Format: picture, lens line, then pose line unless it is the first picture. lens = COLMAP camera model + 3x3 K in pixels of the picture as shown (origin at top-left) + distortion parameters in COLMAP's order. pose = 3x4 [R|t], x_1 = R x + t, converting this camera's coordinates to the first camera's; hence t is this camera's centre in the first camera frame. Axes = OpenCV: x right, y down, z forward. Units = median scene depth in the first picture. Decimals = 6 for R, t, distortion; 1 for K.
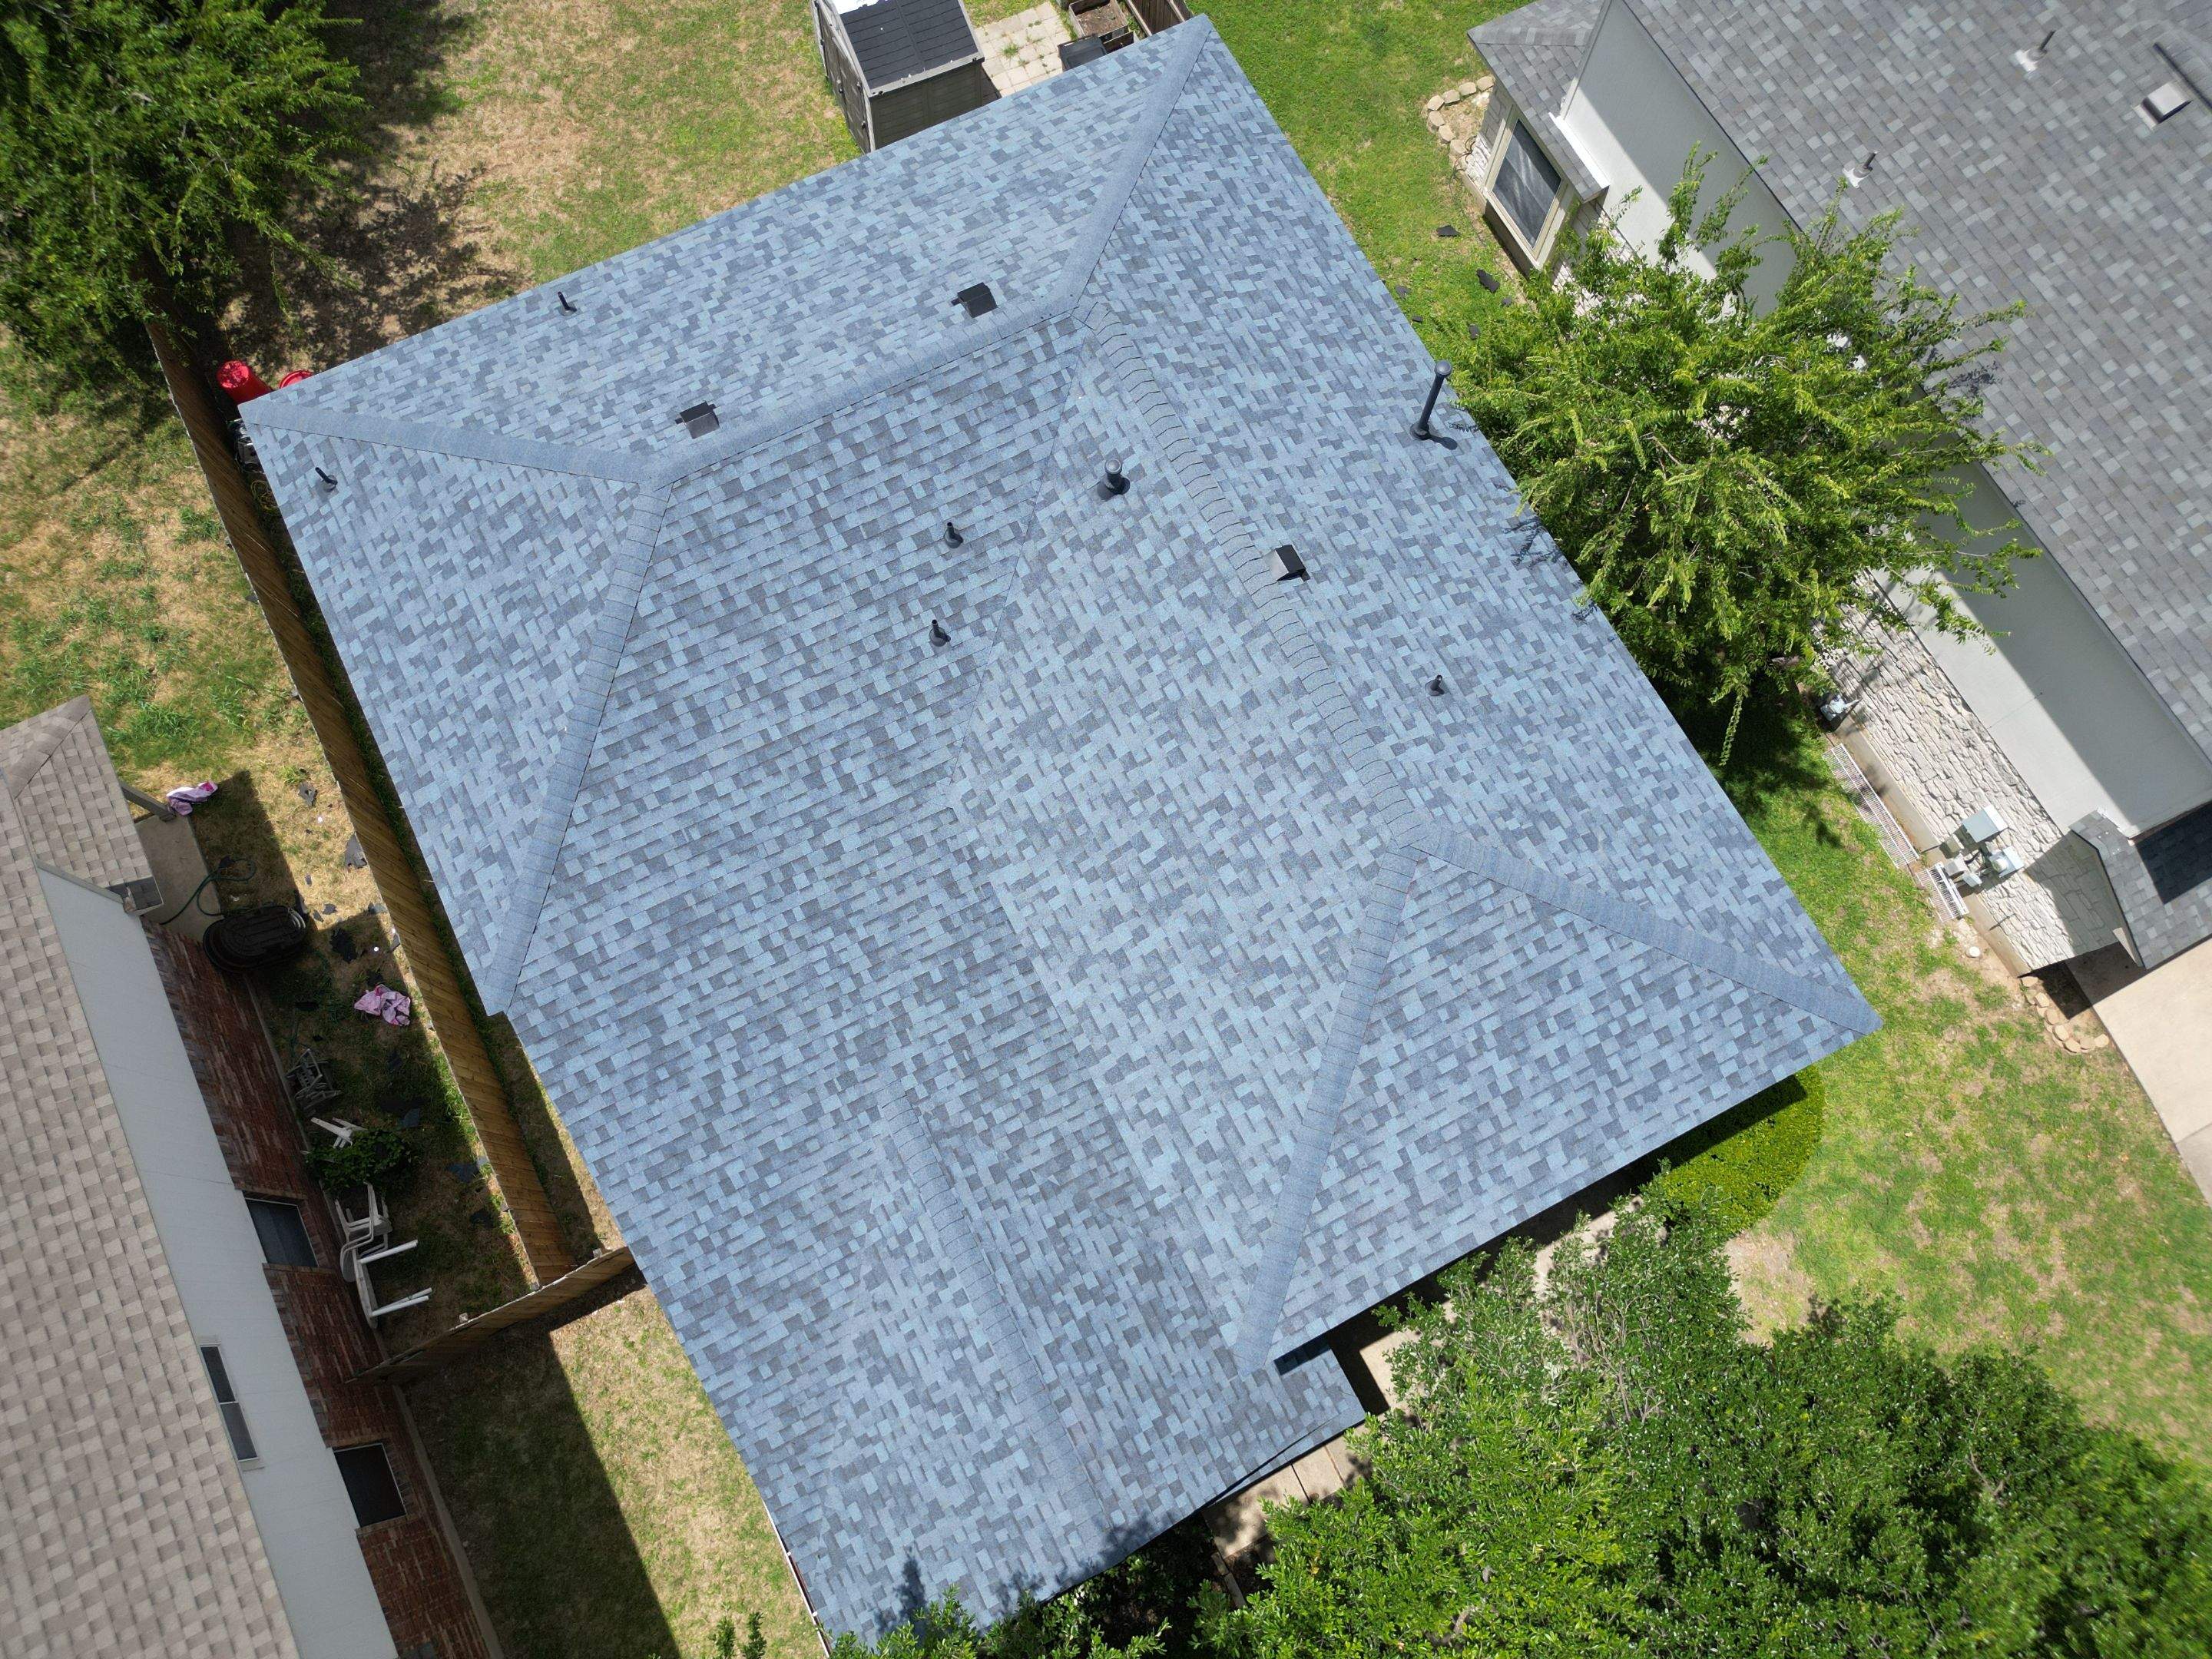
lens RADIAL K [[1564.8, 0, 1093.3], [0, 1564.8, 818.2], [0, 0, 1]] dist [0.063482, -0.059583]
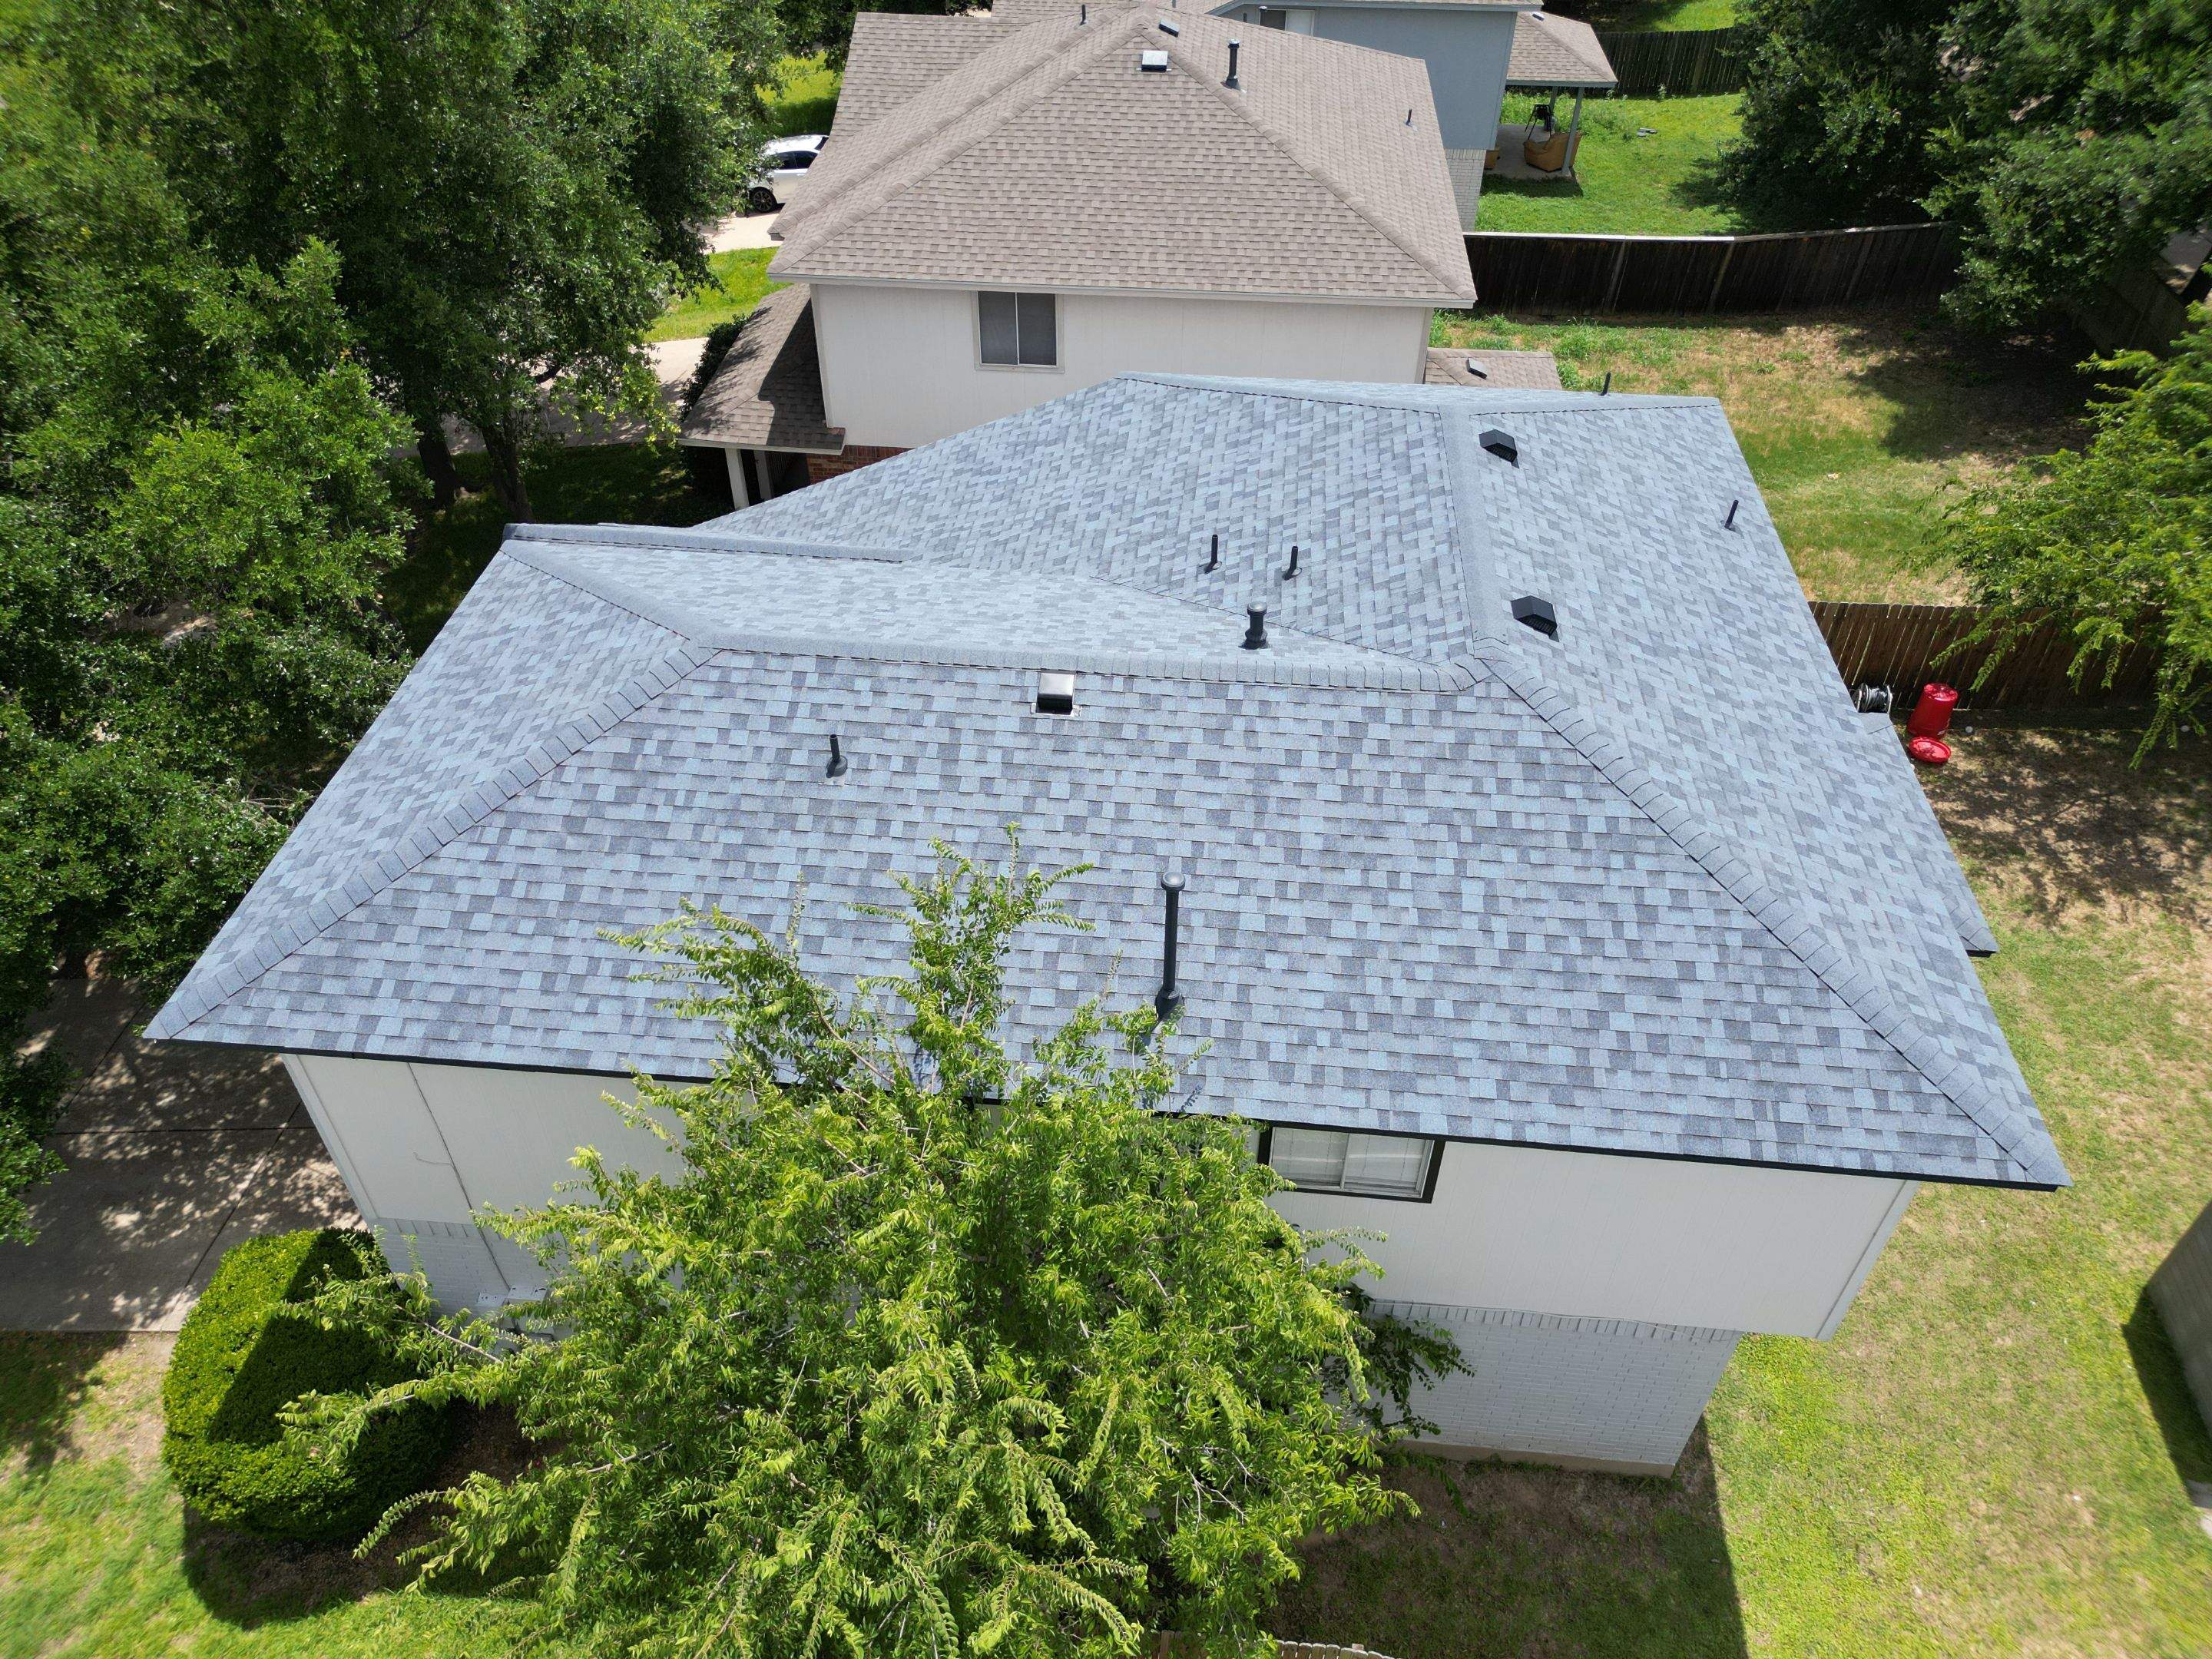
lens RADIAL K [[1564.8, 0, 1107.8], [0, 1564.8, 825.5], [0, 0, 1]] dist [0.063482, -0.059583]
pose [[-0.535291, 0.546196, -0.644308, 0.655041], [-0.807979, -0.108733, 0.579092, -0.645167], [0.246240, 0.830570, 0.499519, 0.618155]]
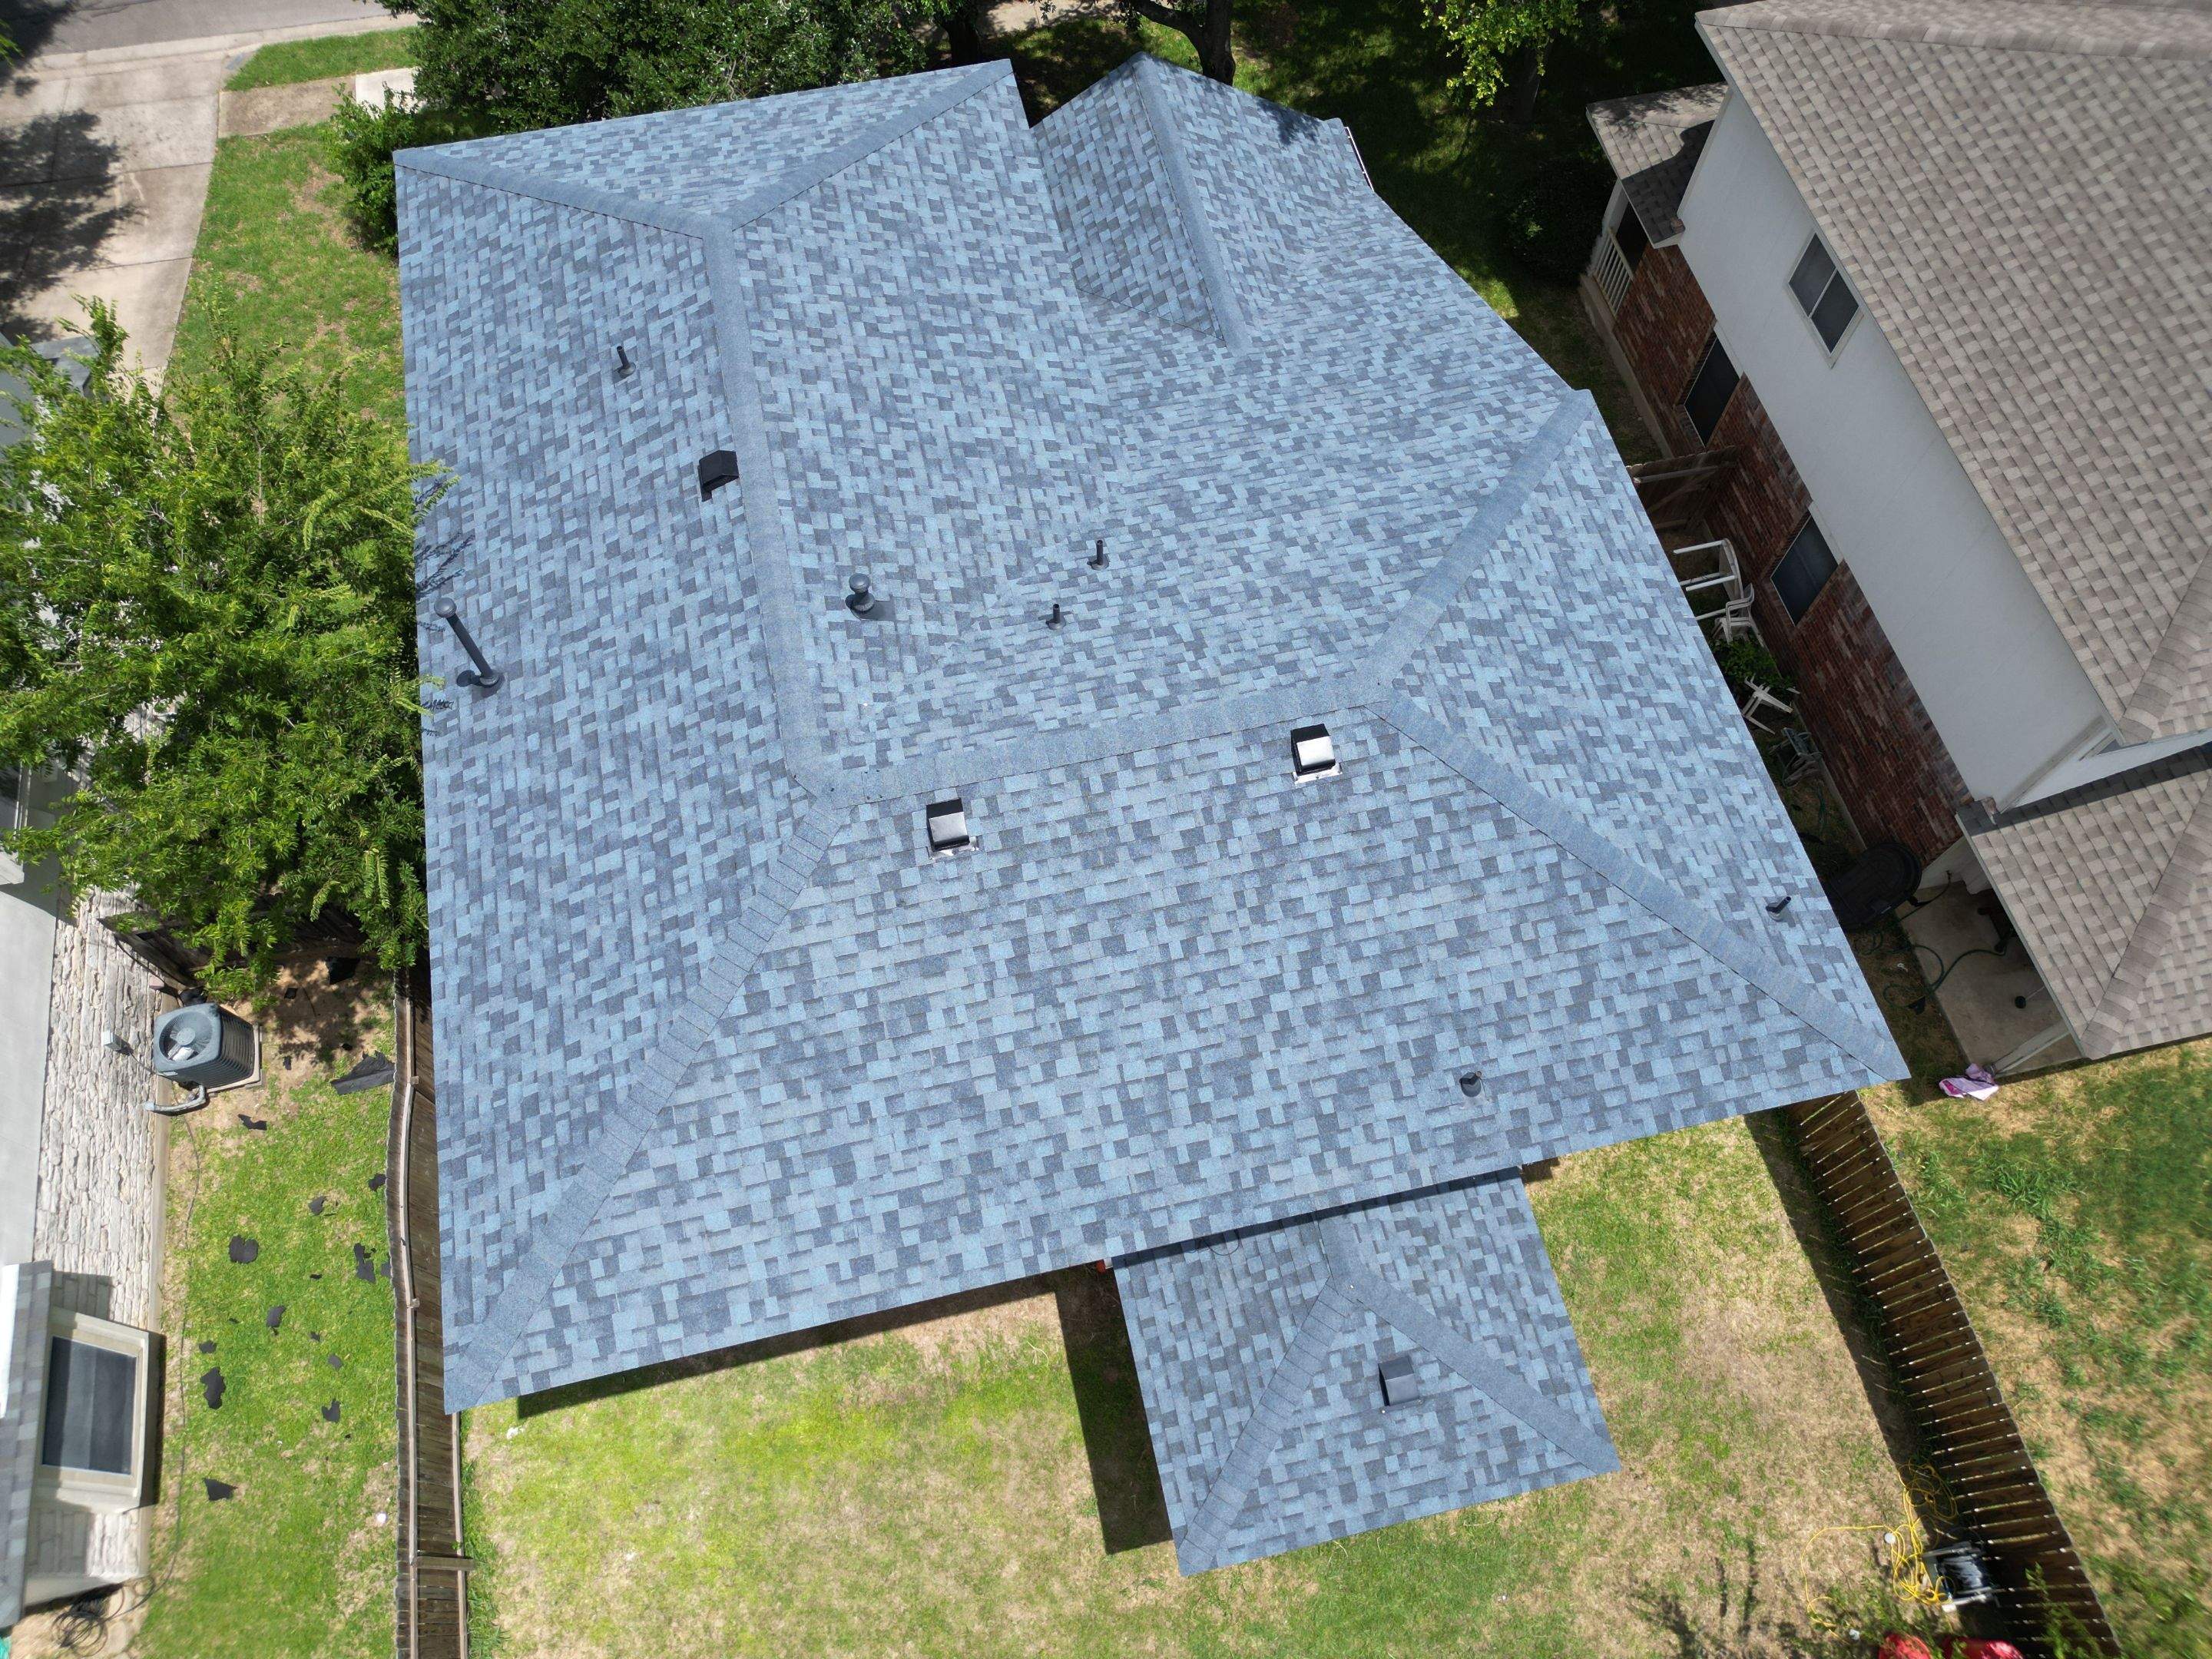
lens RADIAL K [[1564.8, 0, 1105.7], [0, 1564.8, 831.6], [0, 0, 1]] dist [0.063482, -0.059583]
pose [[-0.967949, -0.228203, 0.104875, -0.233412], [0.237241, -0.693784, 0.679985, -0.845688], [-0.082414, 0.683072, 0.725687, 0.429534]]
